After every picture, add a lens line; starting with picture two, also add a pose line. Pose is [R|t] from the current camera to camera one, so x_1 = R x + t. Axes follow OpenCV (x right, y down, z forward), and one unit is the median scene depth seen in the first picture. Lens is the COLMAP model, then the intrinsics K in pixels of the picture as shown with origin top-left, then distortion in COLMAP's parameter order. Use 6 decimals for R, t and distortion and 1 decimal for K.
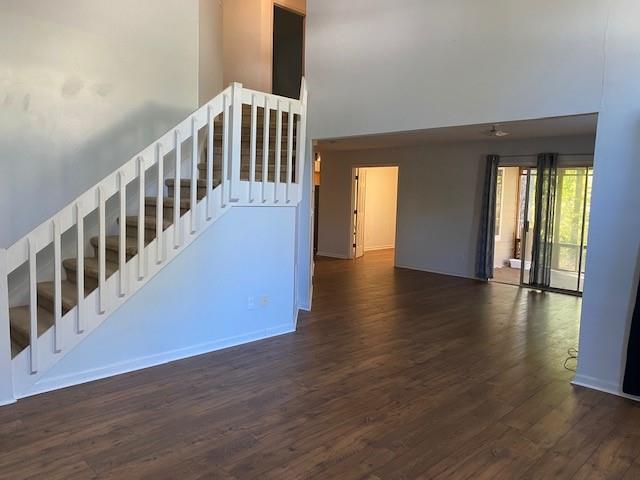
lens RADIAL K [[488.8, 0, 320.0], [0, 488.8, 240.0], [0, 0, 1]] dist [0.087258, -0.157076]
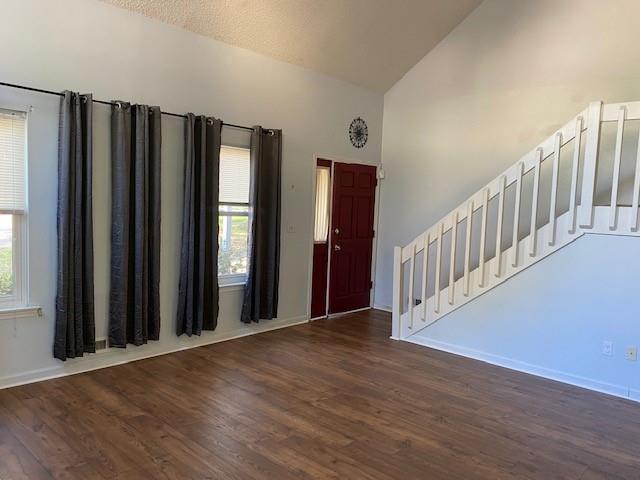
lens RADIAL K [[485.3, 0, 308.2], [0, 485.3, 234.6], [0, 0, 1]] dist [0.058198, -0.066583]
pose [[0.034991, 0.043572, -0.998437, 0.929958], [-0.139902, 0.989425, 0.038276, -0.035899], [0.989547, 0.138344, 0.040717, 0.570191]]
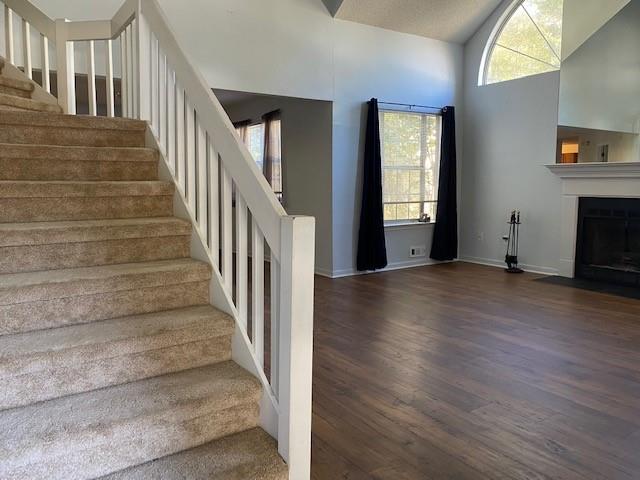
lens RADIAL K [[486.9, 0, 320.0], [0, 486.9, 240.0], [0, 0, 1]] dist [0.013740, 0.004199]
pose [[0.172292, -0.133453, 0.975964, -1.052188], [0.107457, 0.987414, 0.116049, -0.011060], [-0.979167, 0.084880, 0.184464, 0.821059]]
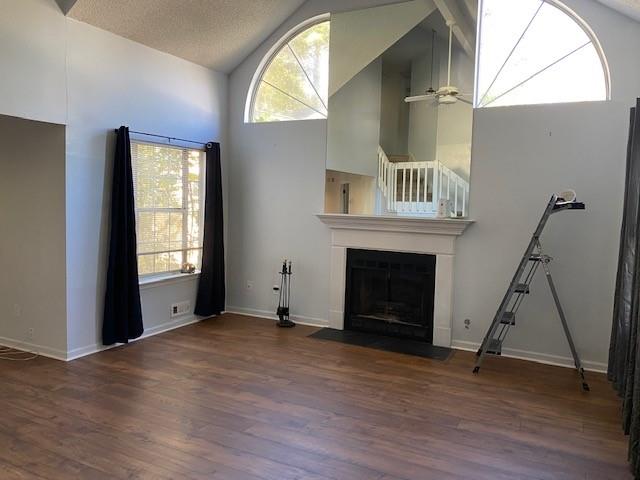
lens RADIAL K [[485.3, 0, 308.2], [0, 485.3, 234.6], [0, 0, 1]] dist [0.058198, -0.066583]
pose [[-0.303784, -0.089649, 0.948514, -0.772972], [0.065158, 0.991277, 0.114559, -0.101794], [-0.950510, 0.096604, -0.295293, 0.852261]]
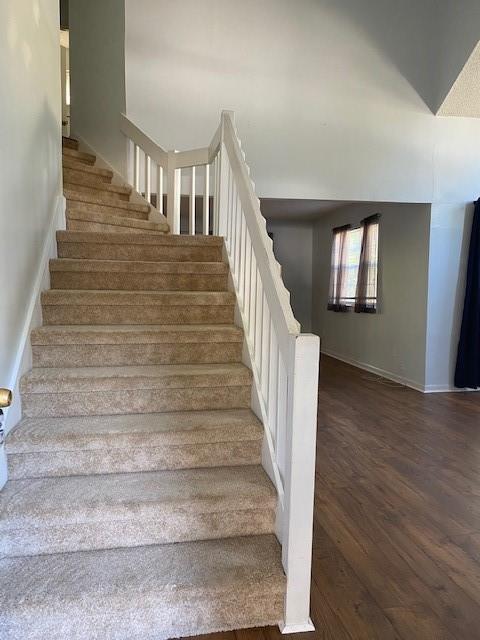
lens RADIAL K [[488.8, 0, 240.0], [0, 488.8, 320.0], [0, 0, 1]] dist [0.087258, -0.157076]
pose [[0.549910, -0.079057, 0.831474, -1.037336], [0.087369, 0.995494, 0.036869, -0.020882], [-0.830641, 0.052370, 0.554339, 0.704876]]
